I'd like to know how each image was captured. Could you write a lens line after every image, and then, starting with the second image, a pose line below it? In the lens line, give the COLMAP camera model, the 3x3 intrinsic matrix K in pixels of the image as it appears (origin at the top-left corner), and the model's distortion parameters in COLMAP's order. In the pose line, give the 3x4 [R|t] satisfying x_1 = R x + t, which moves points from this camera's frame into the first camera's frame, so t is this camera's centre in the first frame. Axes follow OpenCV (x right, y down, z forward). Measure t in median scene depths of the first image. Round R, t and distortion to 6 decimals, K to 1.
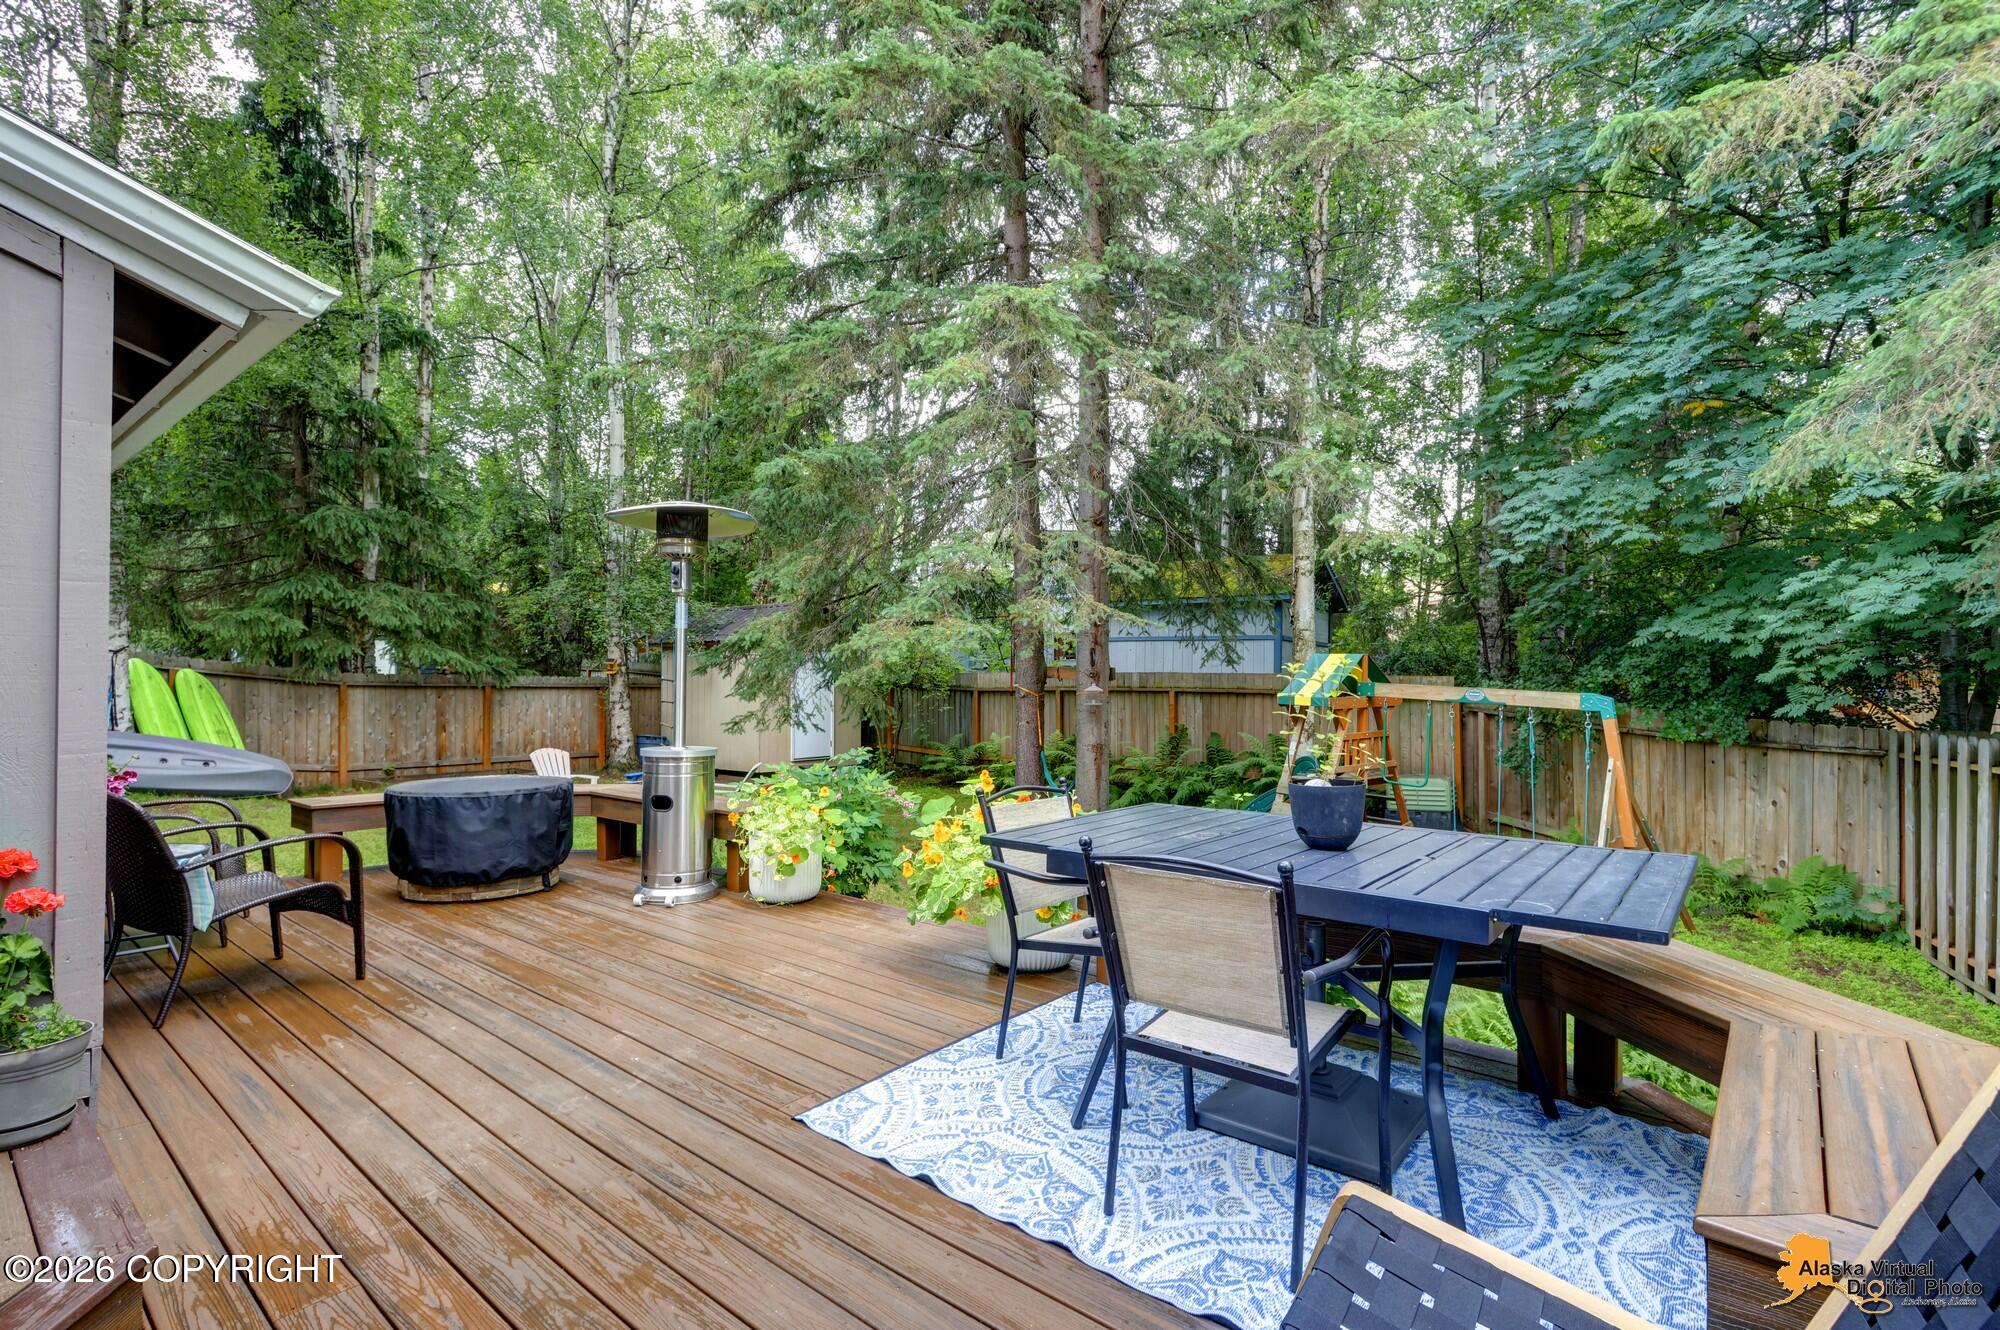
lens RADIAL K [[928.2, 0, 973.0], [0, 928.2, 714.3], [0, 0, 1]] dist [0.001185, -0.000524]
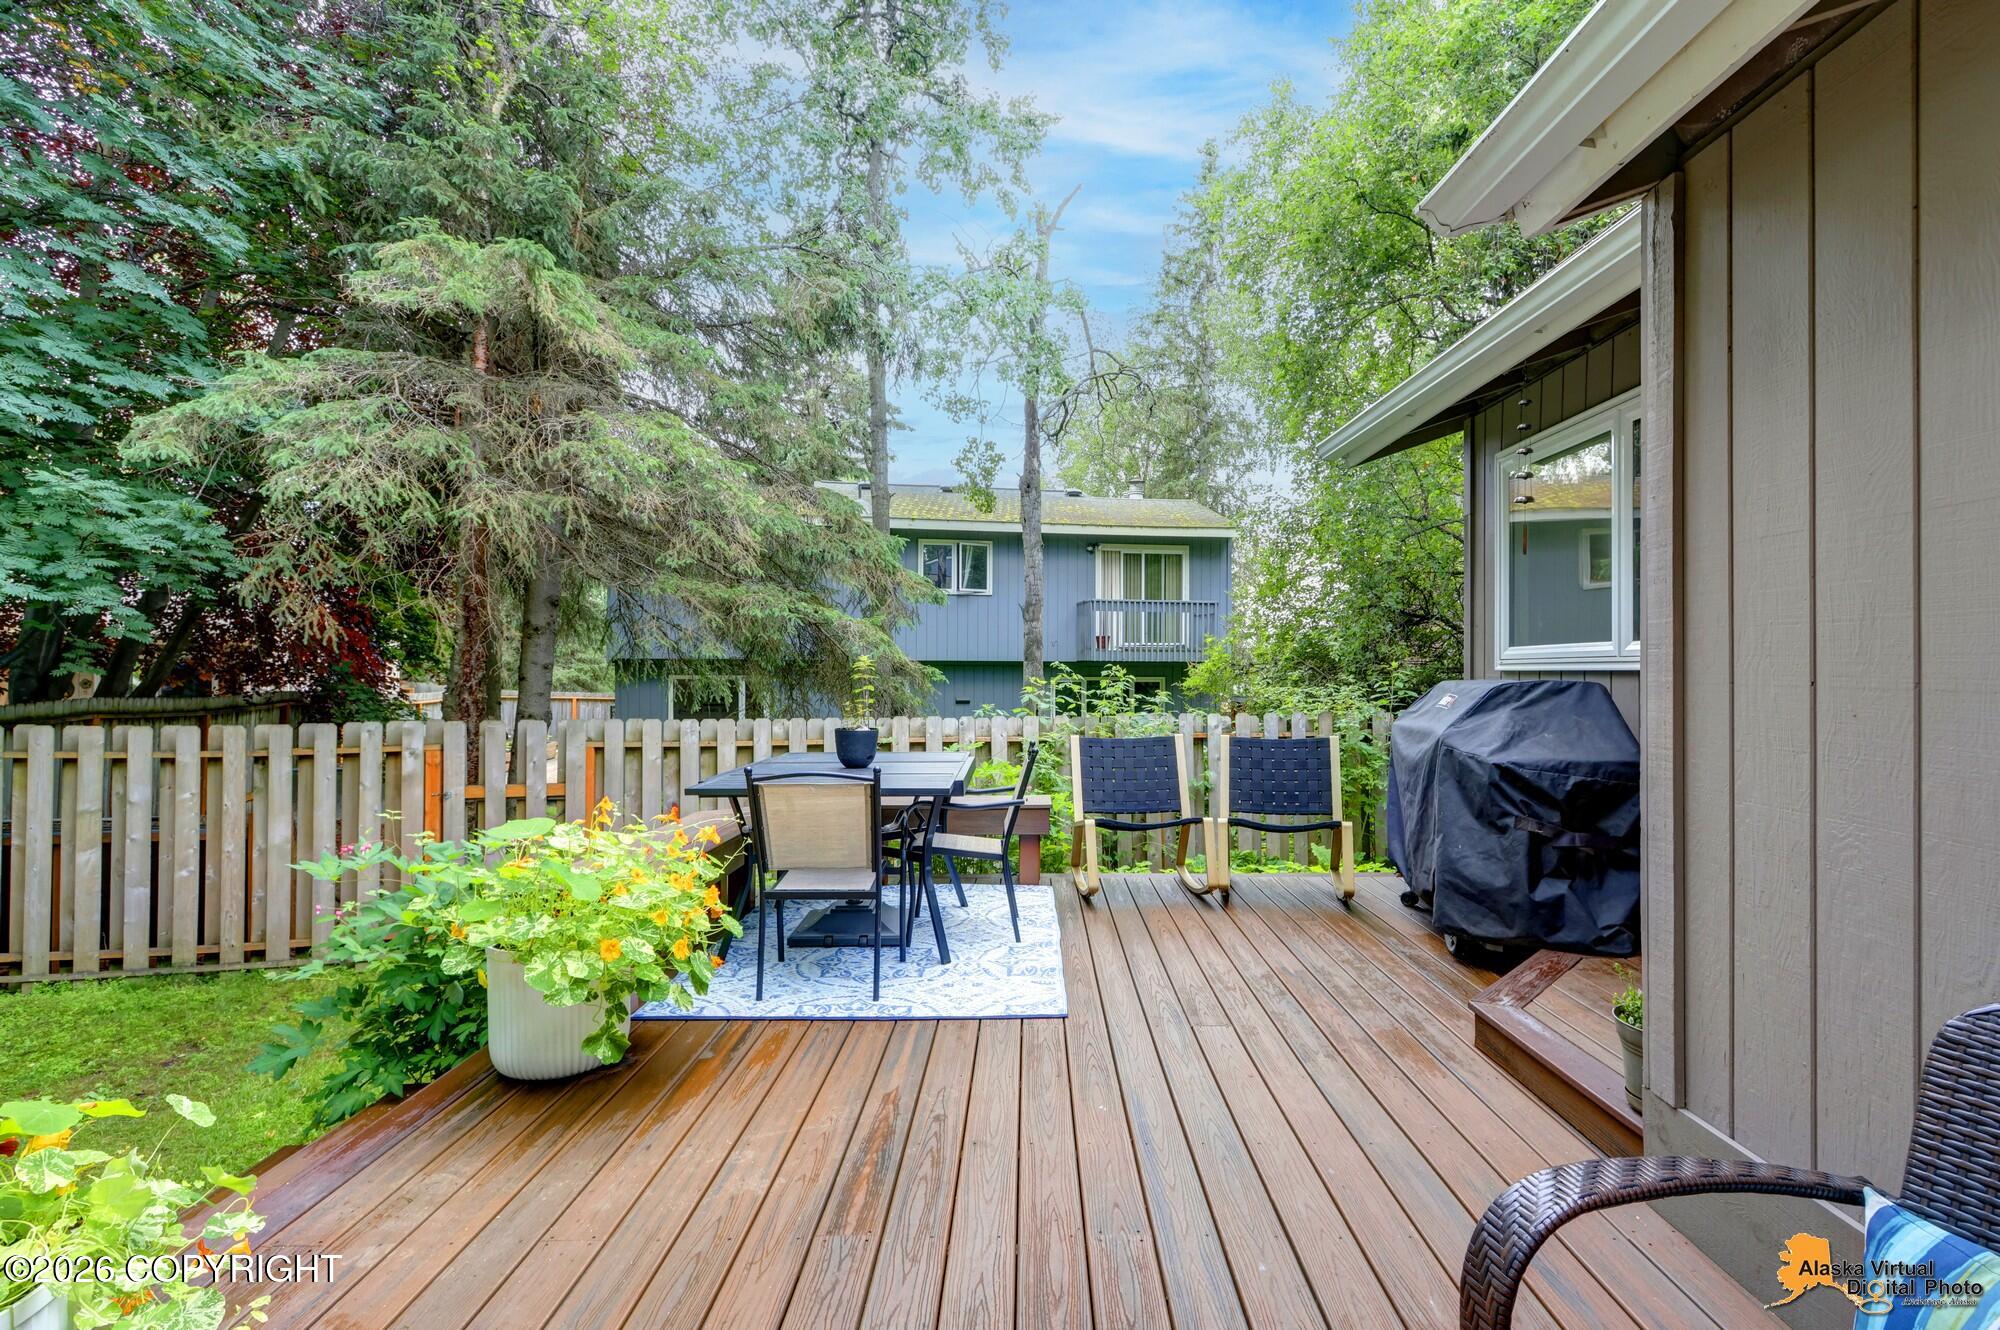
lens RADIAL K [[964.1, 0, 1001.5], [0, 964.1, 661.1], [0, 0, 1]] dist [0.003377, -0.001099]
pose [[-0.629733, -0.002123, 0.776808, -0.289320], [0.019664, 0.999632, 0.018673, -0.021303], [-0.776562, 0.027034, -0.629460, 0.466631]]
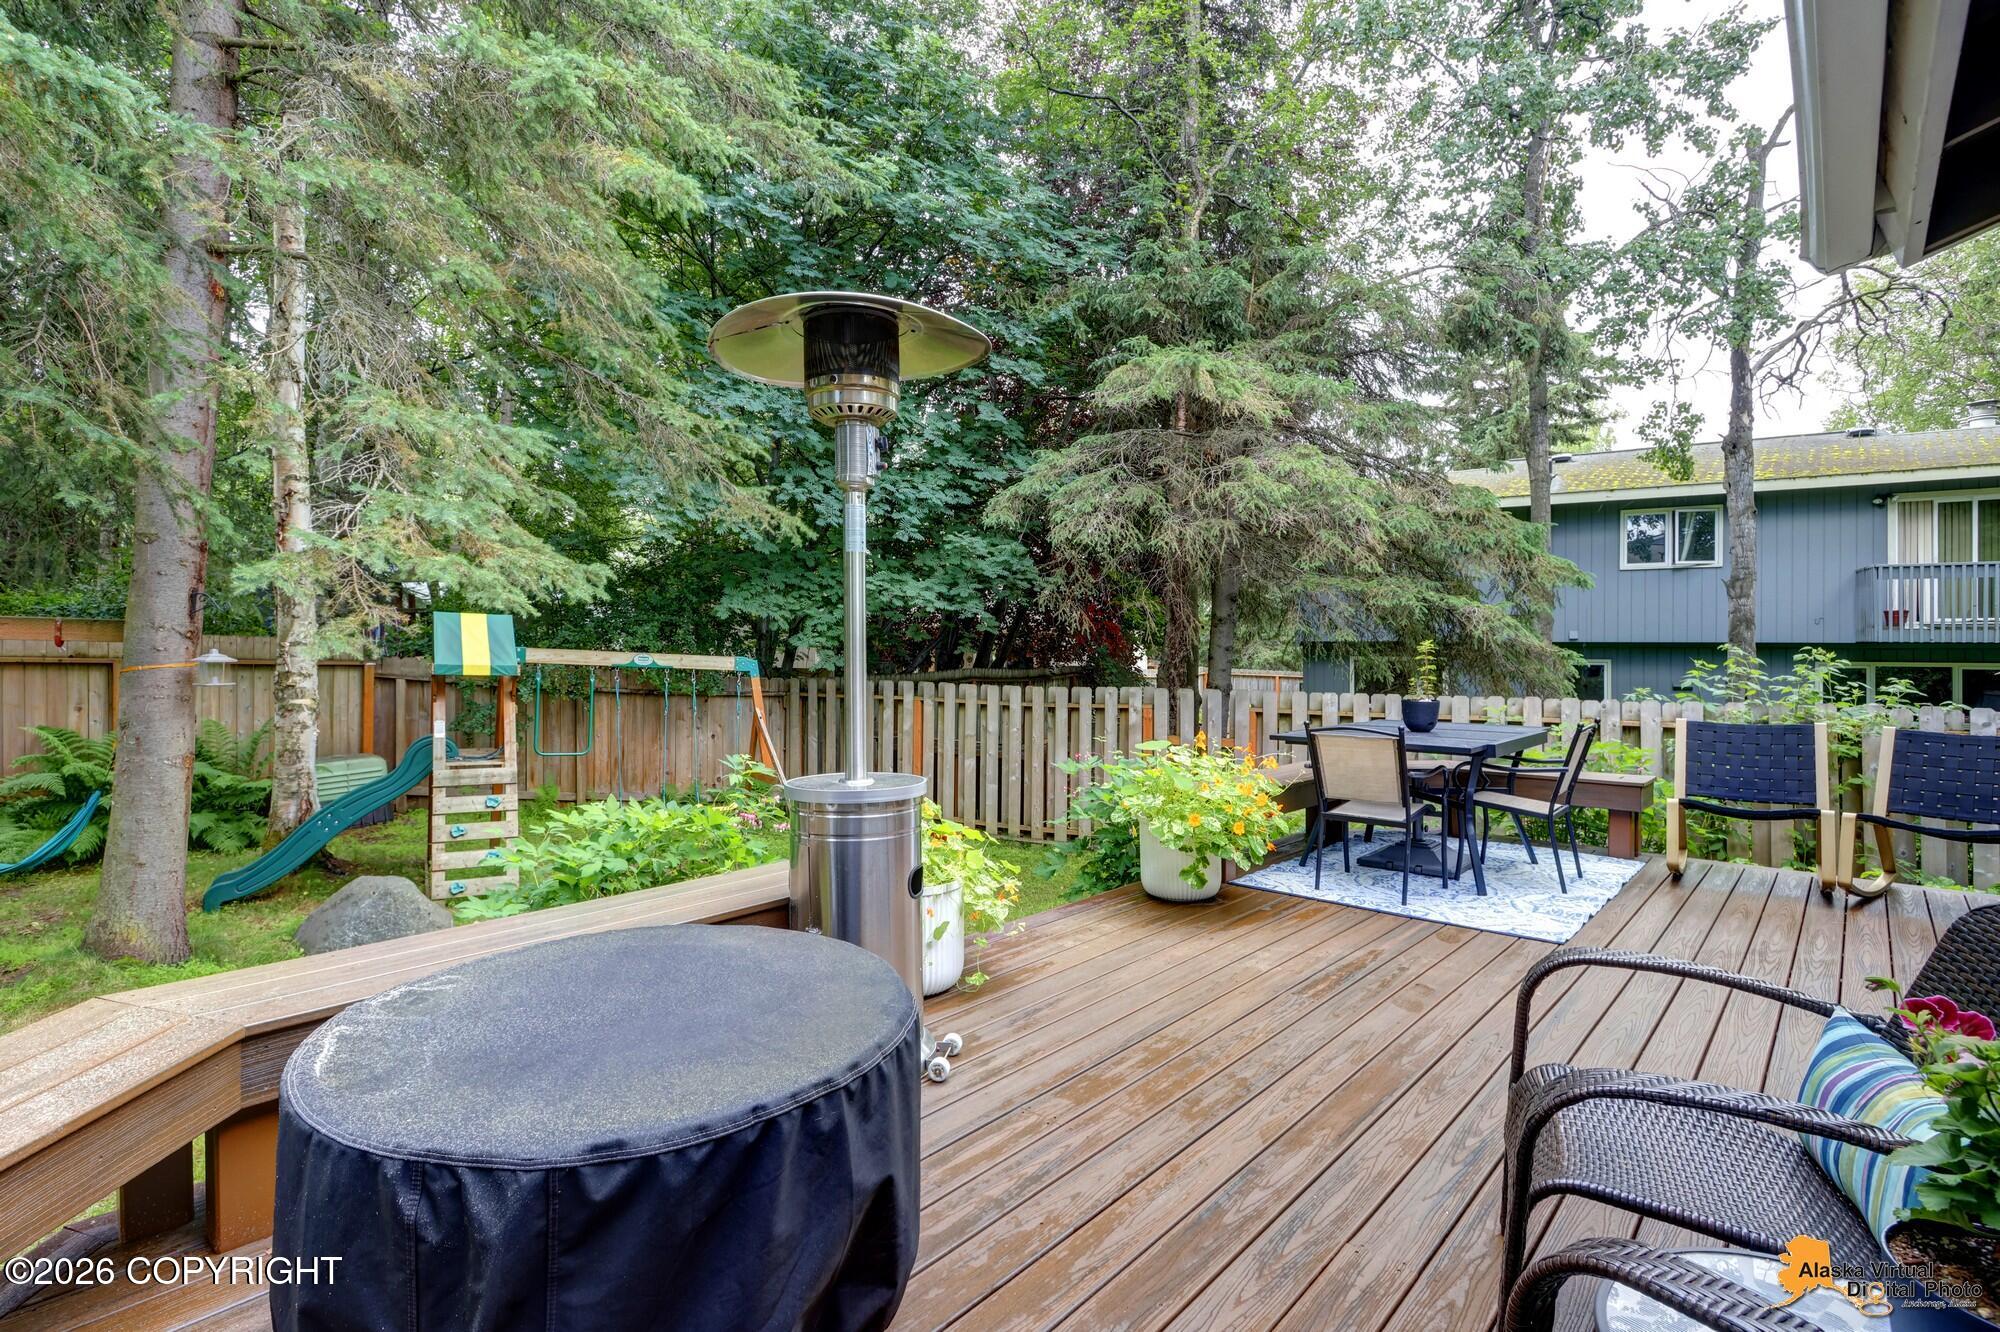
lens RADIAL K [[925.5, 0, 998.0], [0, 925.5, 637.5], [0, 0, 1]] dist [0.002732, 0.000034]
pose [[0.047200, 0.004323, 0.998876, -0.437039], [0.030434, 0.999520, -0.005764, -0.023103], [-0.998422, 0.030672, 0.047046, 0.453571]]
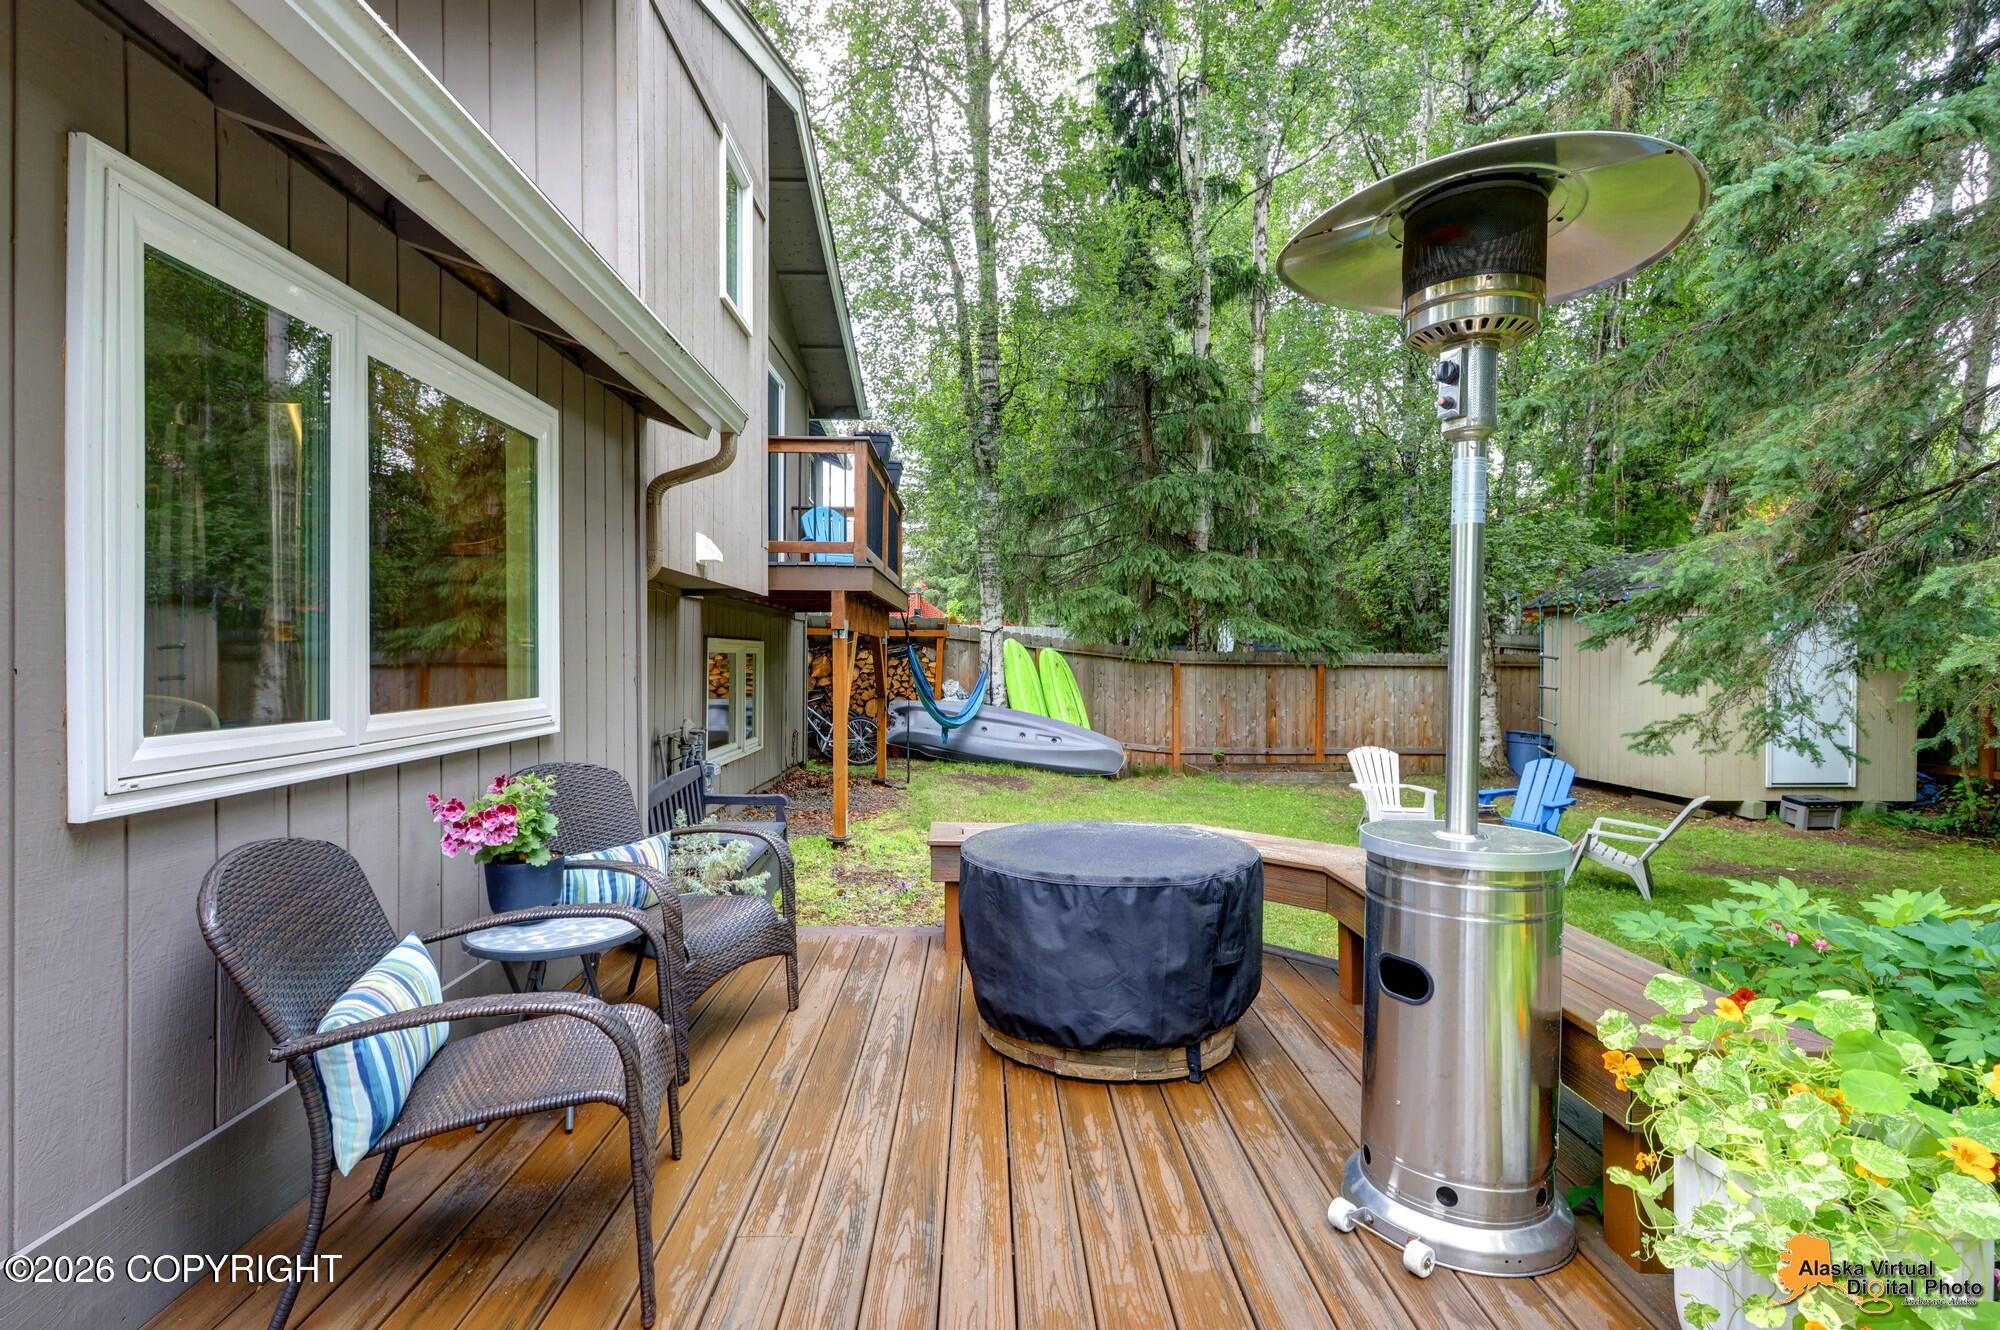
lens RADIAL K [[964.1, 0, 1001.5], [0, 964.1, 661.1], [0, 0, 1]] dist [0.003377, -0.001099]
pose [[0.657514, -0.000663, -0.753442, -0.069861], [-0.024026, 0.999473, -0.021846, -0.011041], [0.753059, 0.032467, 0.657151, 0.294162]]
